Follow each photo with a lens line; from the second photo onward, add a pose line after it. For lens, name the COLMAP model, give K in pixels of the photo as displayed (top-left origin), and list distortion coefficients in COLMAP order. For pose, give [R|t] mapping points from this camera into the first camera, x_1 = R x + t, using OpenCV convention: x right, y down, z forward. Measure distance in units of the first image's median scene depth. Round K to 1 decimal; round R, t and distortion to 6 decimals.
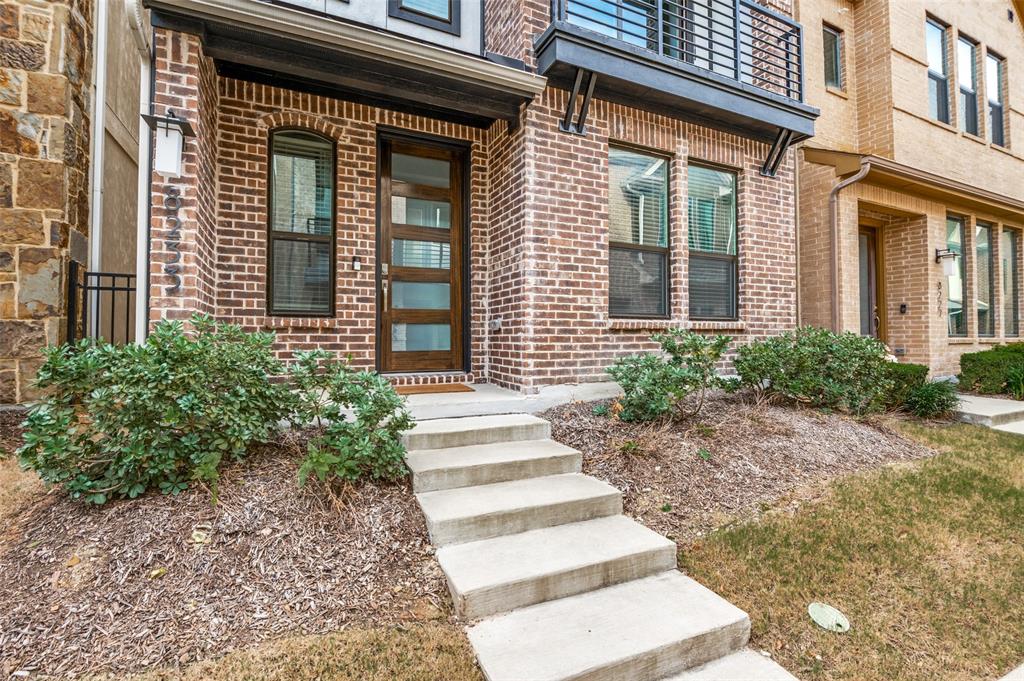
lens RADIAL K [[463.0, 0, 512.0], [0, 463.0, 329.3], [0, 0, 1]] dist [-0.003162, -0.005445]
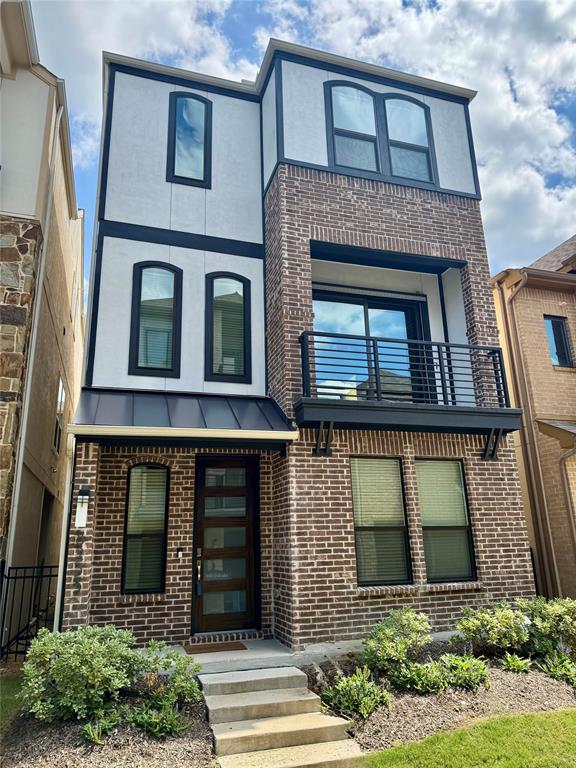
lens RADIAL K [[534.8, 0, 288.0], [0, 534.8, 384.0], [0, 0, 1]] dist [0.129290, -0.257106]
pose [[0.990153, -0.065299, -0.123830, 0.251333], [0.030264, 0.963478, -0.266071, -0.189395], [0.136682, 0.259704, 0.955967, -0.734373]]
